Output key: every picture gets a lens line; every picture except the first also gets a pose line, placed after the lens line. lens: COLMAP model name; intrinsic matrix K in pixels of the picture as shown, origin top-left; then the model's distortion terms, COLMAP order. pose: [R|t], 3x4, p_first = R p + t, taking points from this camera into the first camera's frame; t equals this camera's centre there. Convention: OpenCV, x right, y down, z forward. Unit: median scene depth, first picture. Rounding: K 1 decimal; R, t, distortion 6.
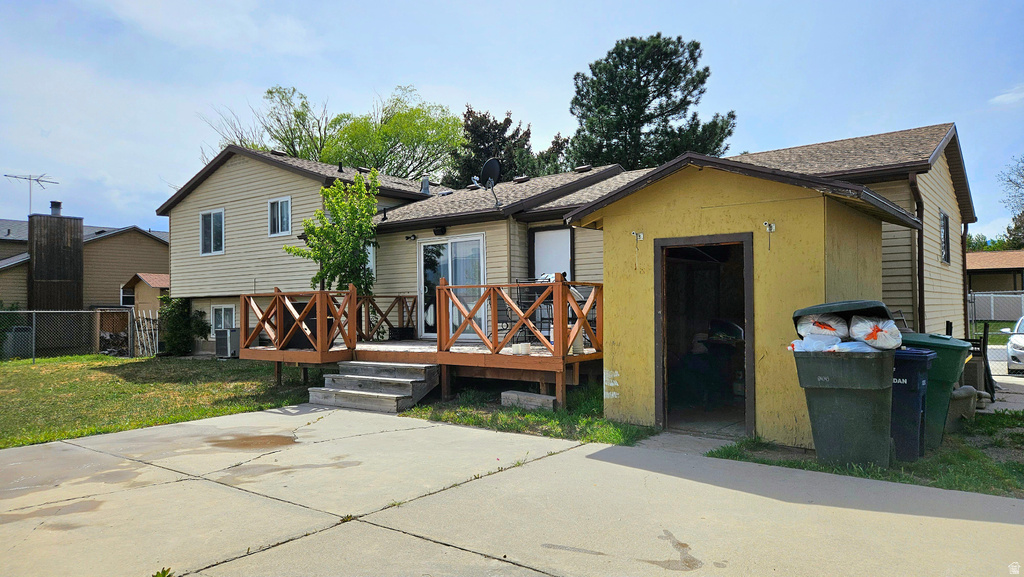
lens RADIAL K [[676.6, 0, 512.1], [0, 676.6, 288.3], [0, 0, 1]] dist [0.026396, -0.000246]
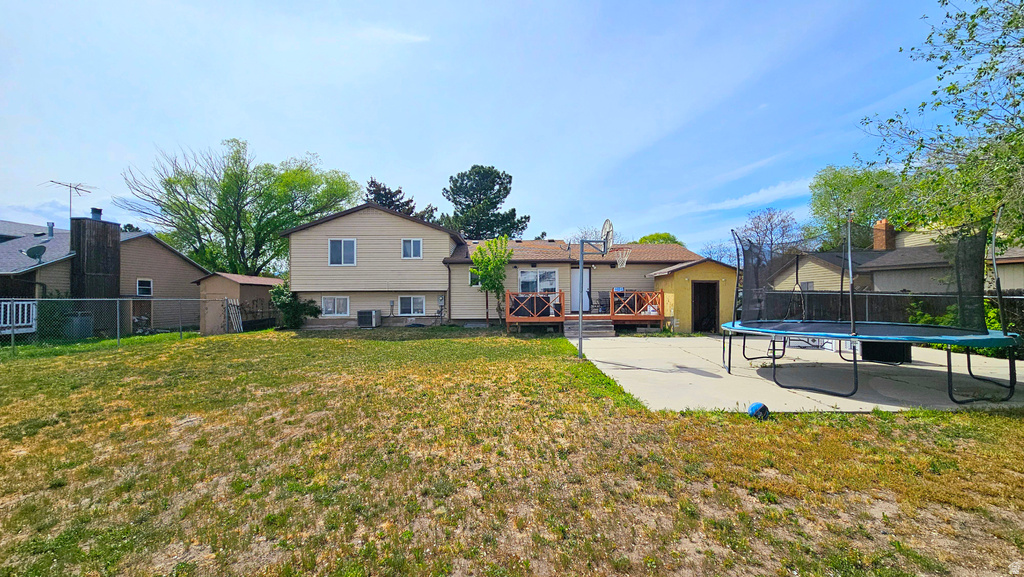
lens RADIAL K [[415.4, 0, 515.4], [0, 415.4, 291.6], [0, 0, 1]] dist [-0.001034, 0.000069]
pose [[0.778827, 0.017629, 0.626991, -0.549099], [-0.023572, 0.999721, 0.001171, 0.001415], [-0.626796, -0.015692, 0.779026, -0.029997]]
